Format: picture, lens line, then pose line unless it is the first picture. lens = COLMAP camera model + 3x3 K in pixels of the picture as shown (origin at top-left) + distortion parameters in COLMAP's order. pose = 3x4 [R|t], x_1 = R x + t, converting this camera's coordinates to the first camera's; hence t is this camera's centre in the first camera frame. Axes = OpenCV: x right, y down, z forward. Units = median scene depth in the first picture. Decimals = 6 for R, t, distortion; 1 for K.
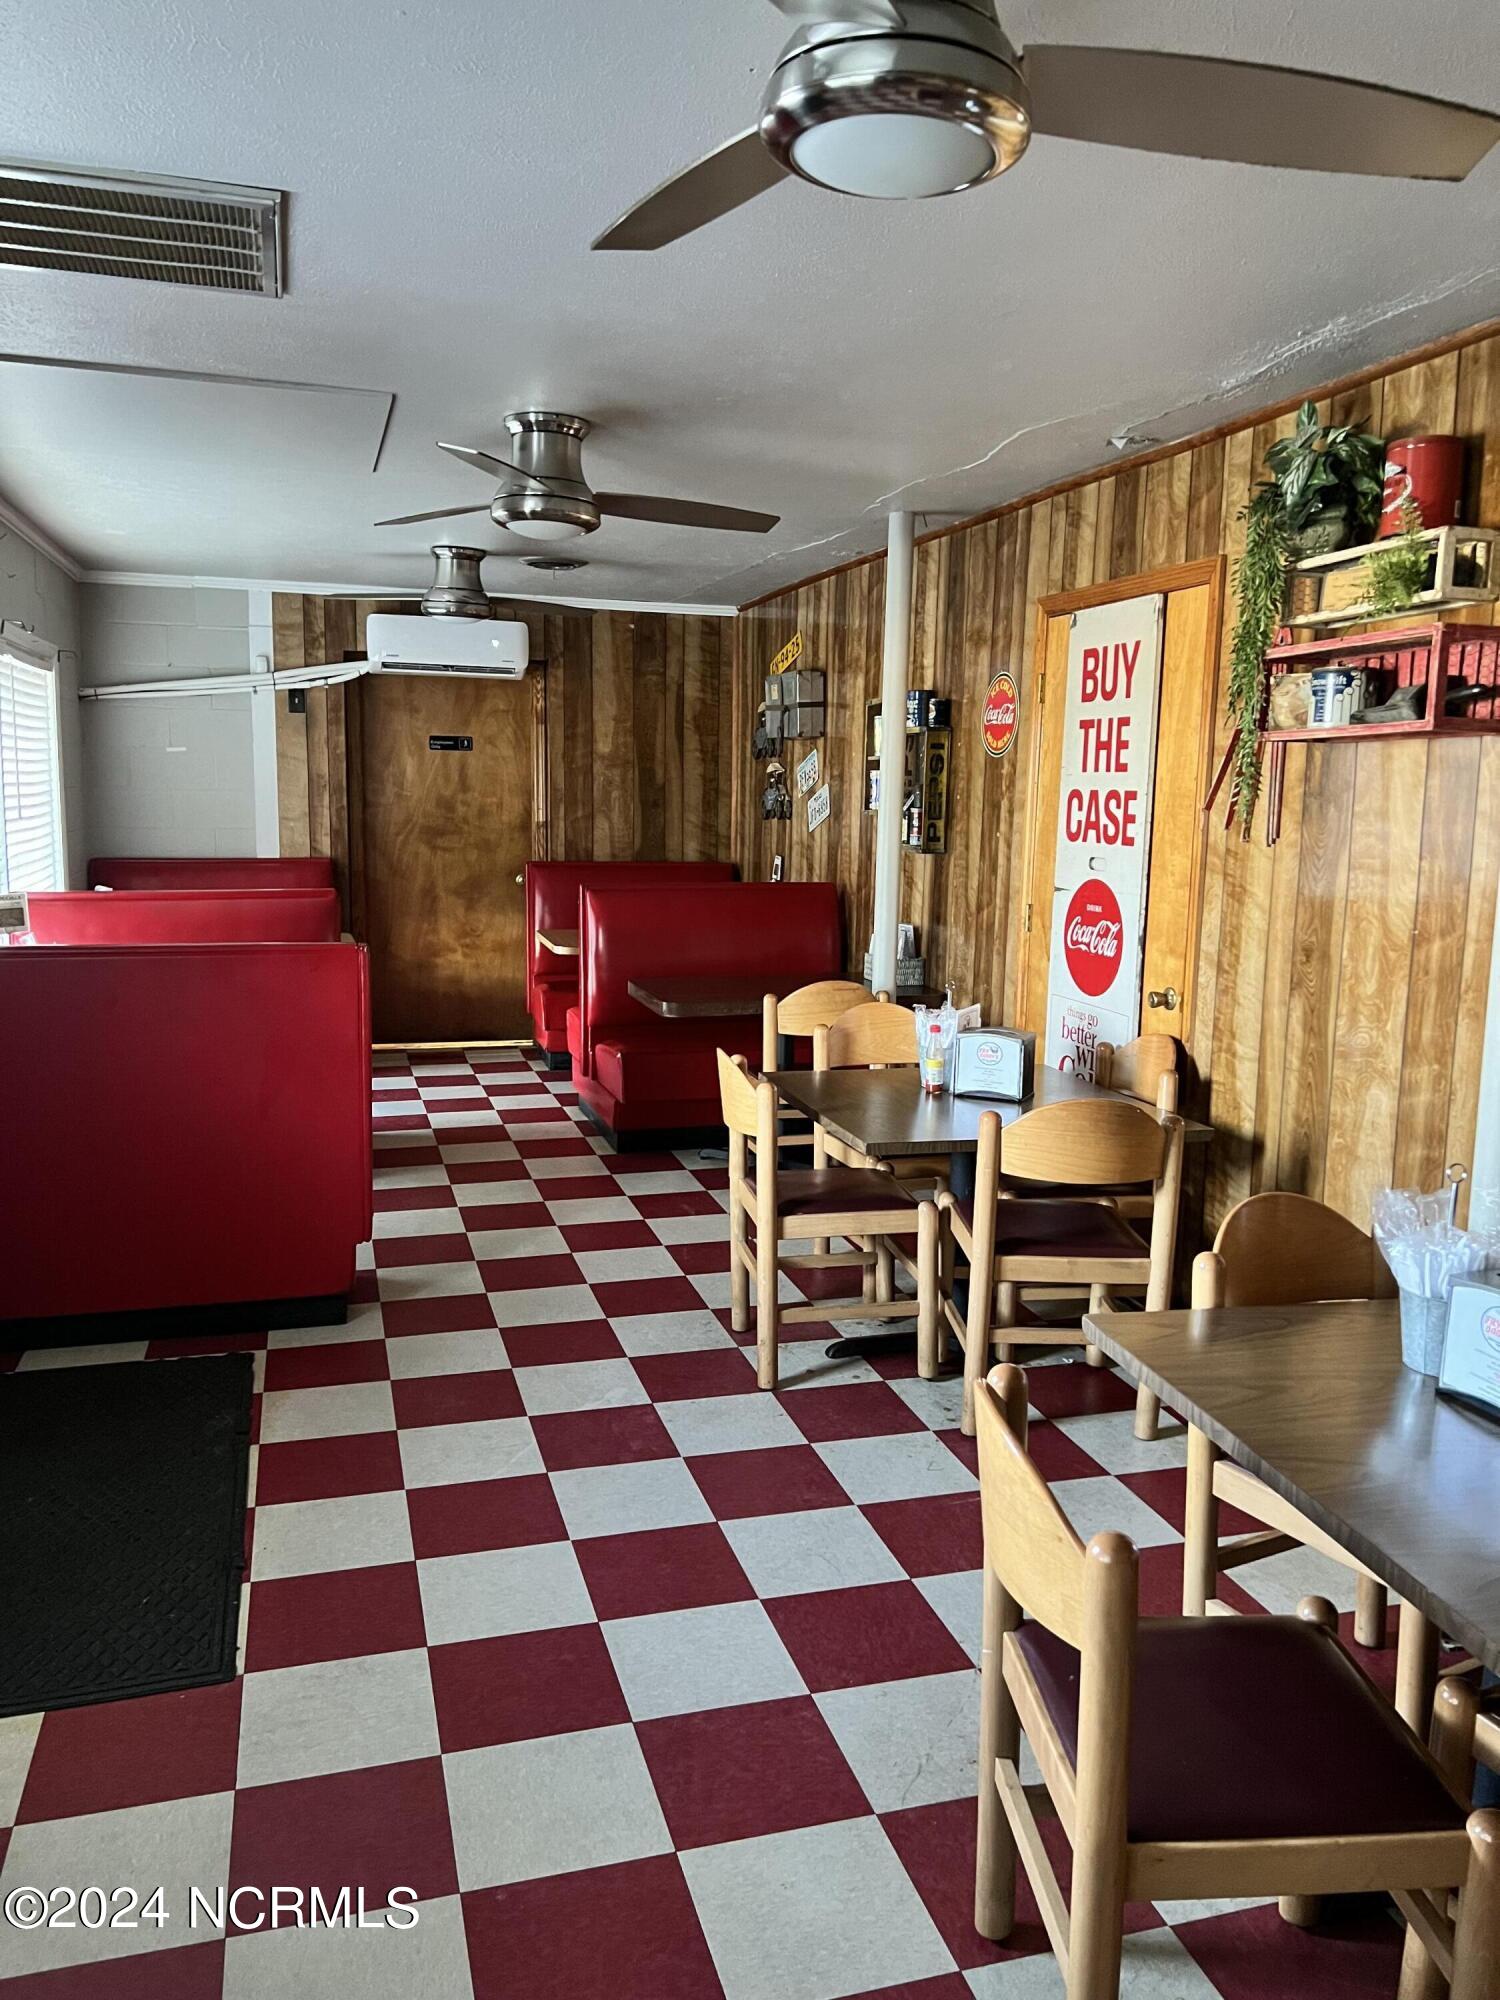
lens RADIAL K [[1504.9, 0, 755.9], [0, 1504.9, 1003.9], [0, 0, 1]] dist [0.046478, -0.004428]
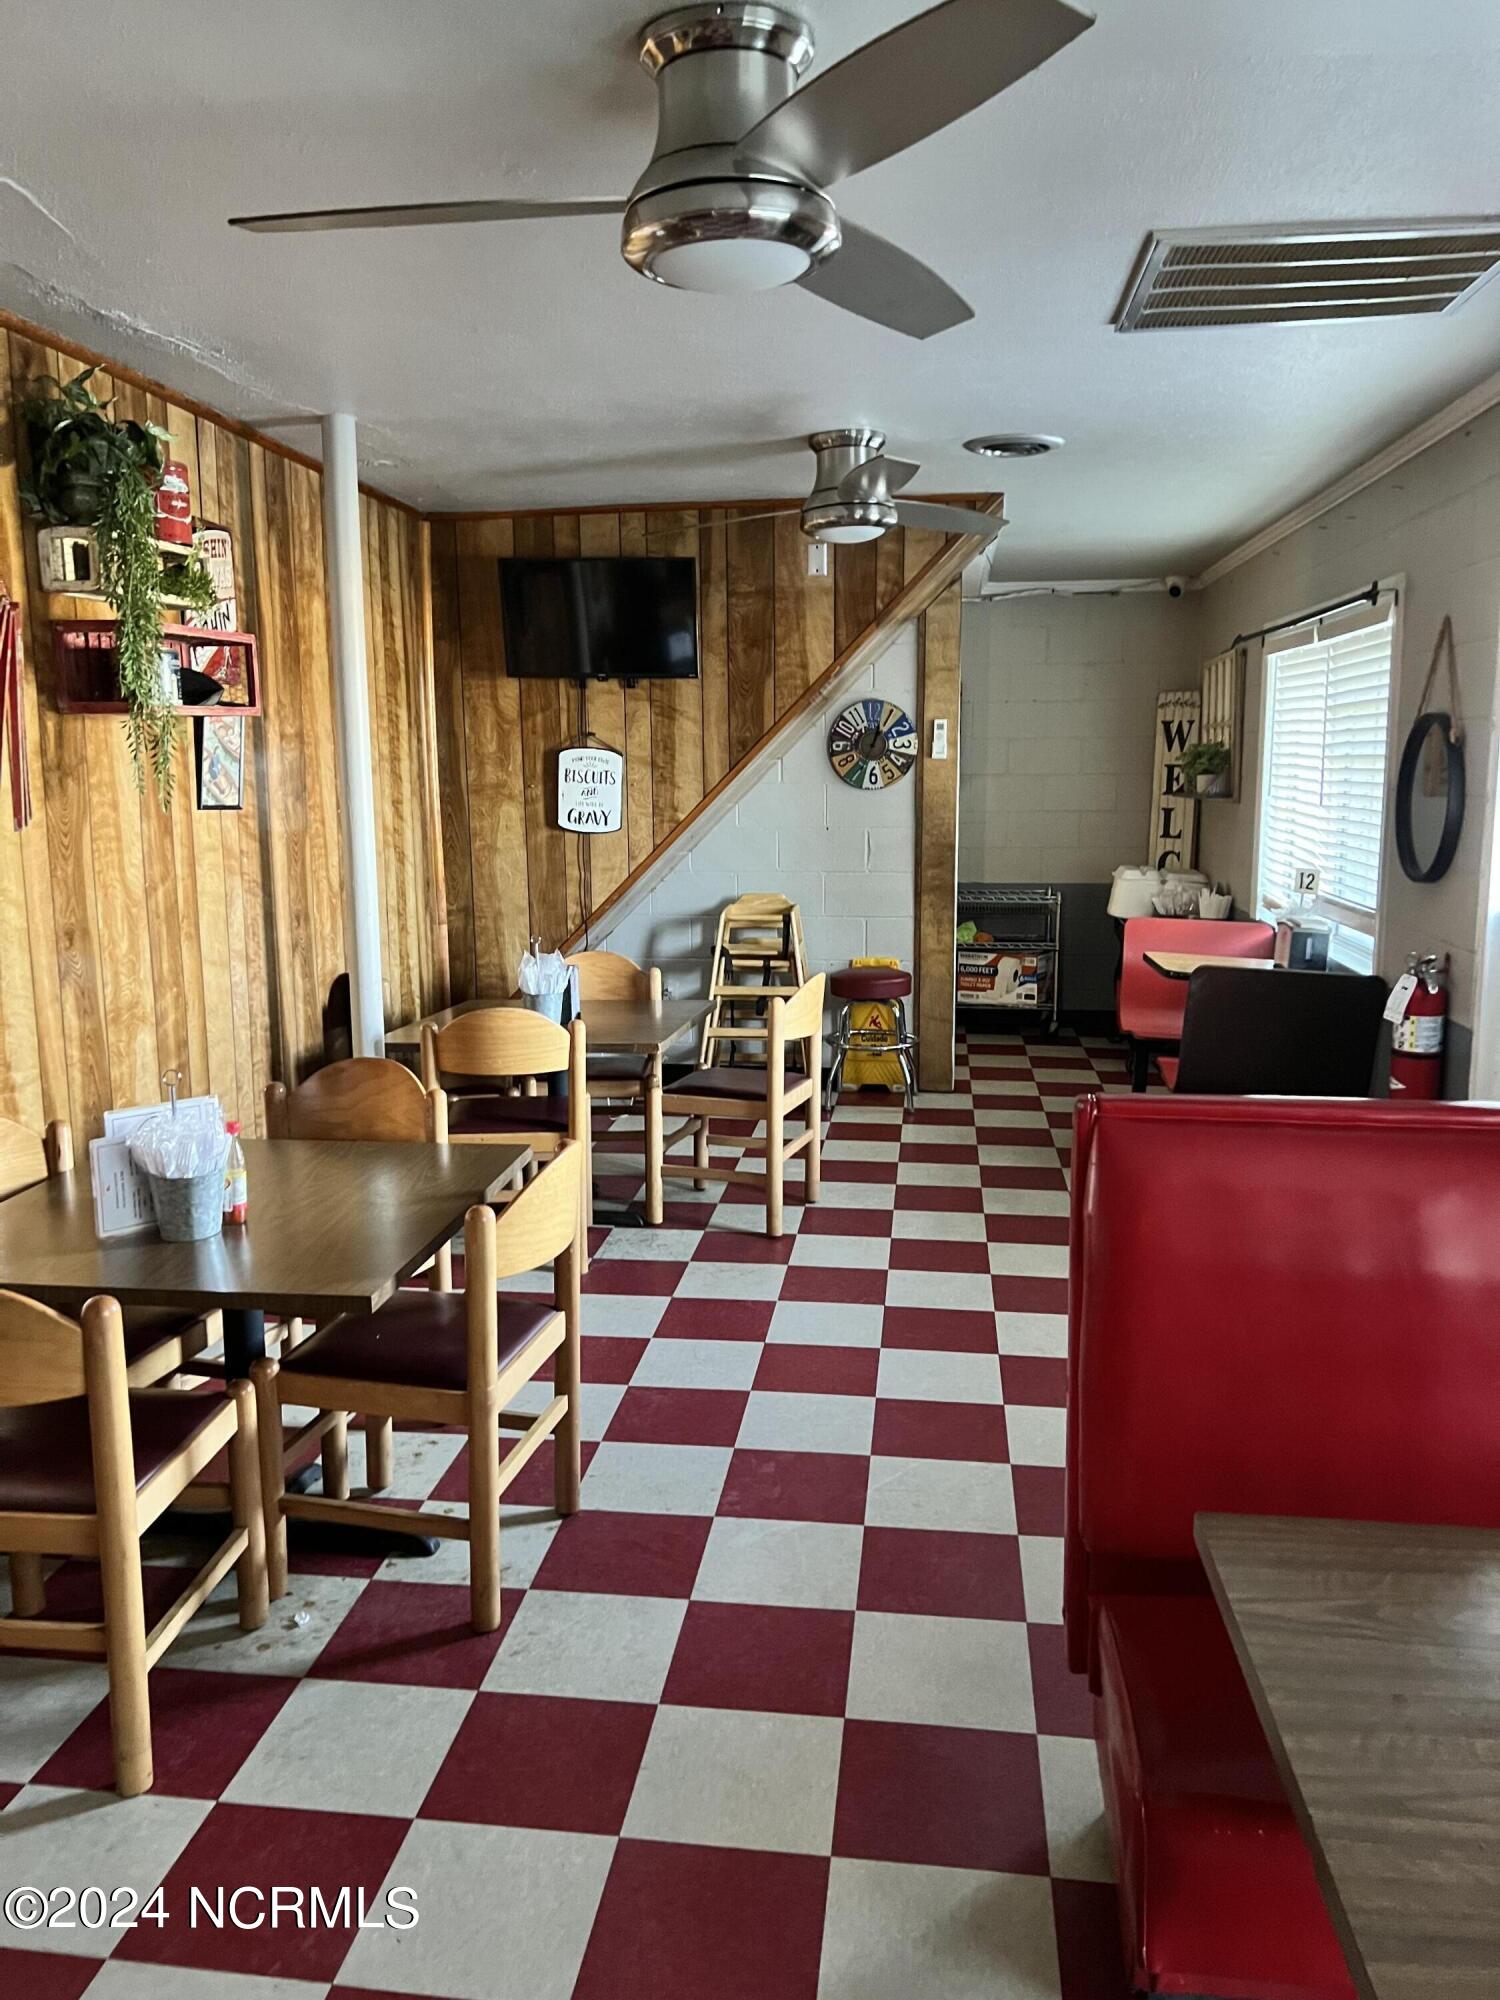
lens RADIAL K [[1504.9, 0, 749.0], [0, 1504.9, 996.2], [0, 0, 1]] dist [0.046478, -0.004428]
pose [[-0.914986, -0.080204, 0.395433, -0.405030], [0.045629, 0.953189, 0.298912, -0.264270], [-0.400897, 0.291544, -0.868495, 1.679564]]
